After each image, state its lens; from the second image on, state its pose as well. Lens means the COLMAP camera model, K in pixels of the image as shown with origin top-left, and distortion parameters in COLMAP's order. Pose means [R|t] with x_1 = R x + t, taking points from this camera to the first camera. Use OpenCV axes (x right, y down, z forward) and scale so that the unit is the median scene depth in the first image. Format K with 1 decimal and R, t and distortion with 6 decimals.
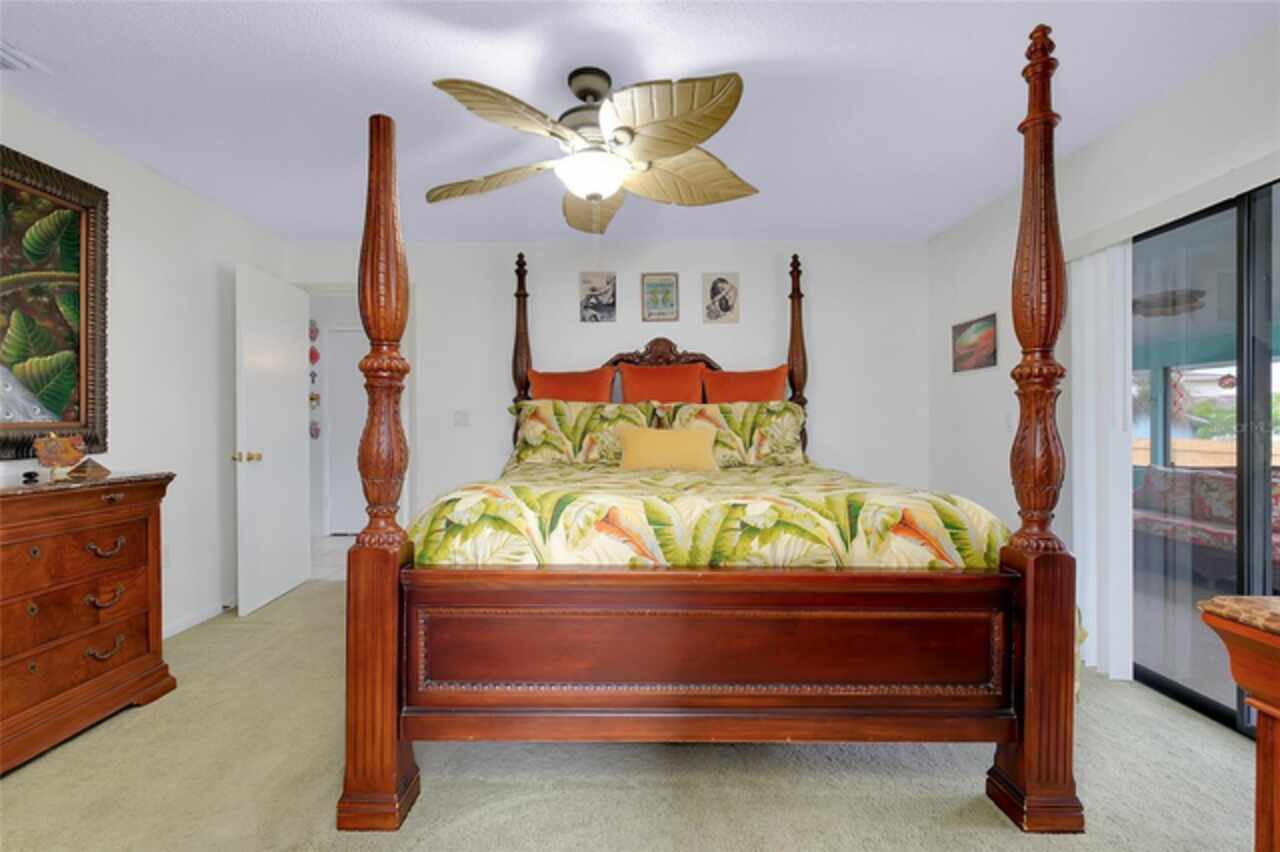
lens RADIAL K [[590.5, 0, 640.8], [0, 590.5, 424.8], [0, 0, 1]] dist [-0.008011, -0.000398]
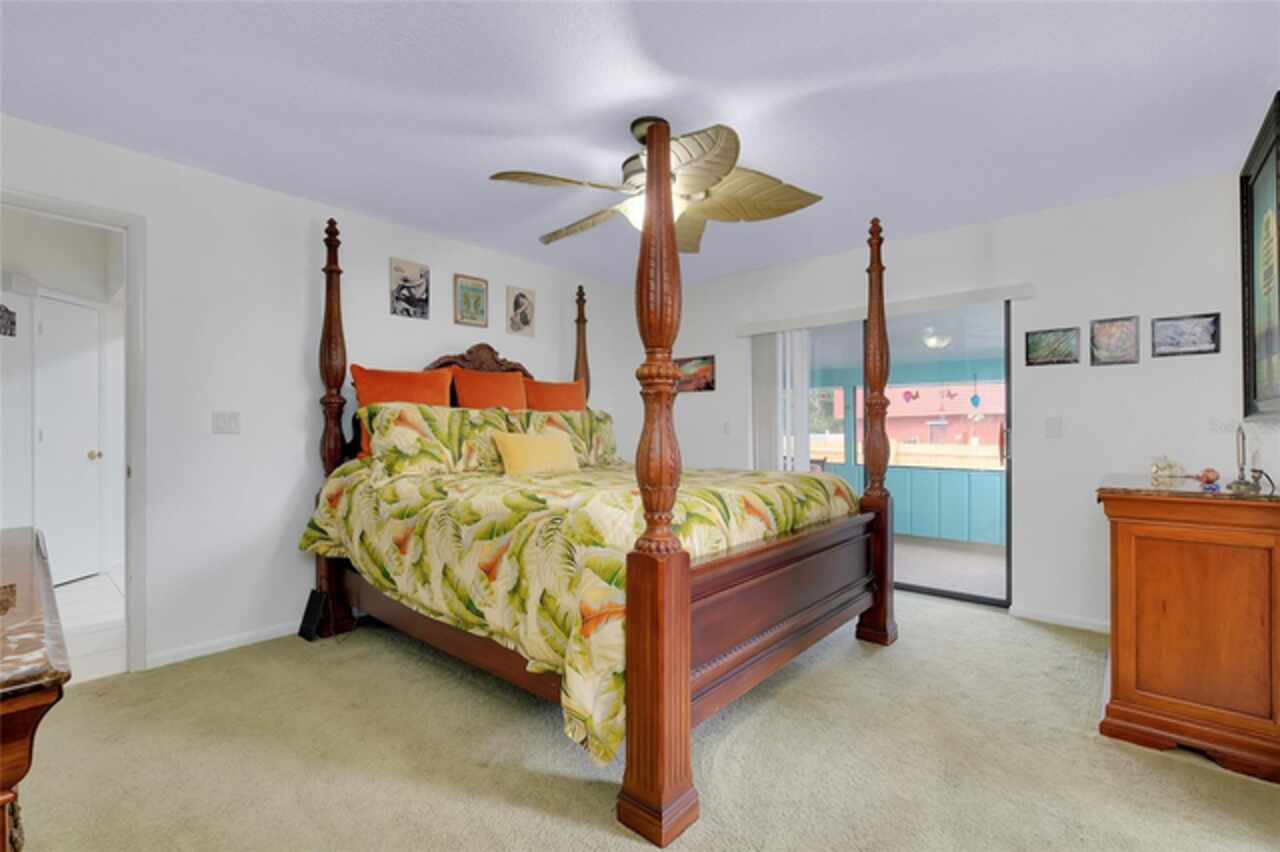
lens RADIAL K [[565.8, 0, 647.8], [0, 565.8, 427.0], [0, 0, 1]] dist [-0.004764, 0.003267]
pose [[0.646154, 0.000893, 0.763207, -0.516546], [0.001484, 0.999996, -0.002426, -0.003354], [-0.763206, 0.002700, 0.646150, 0.170069]]
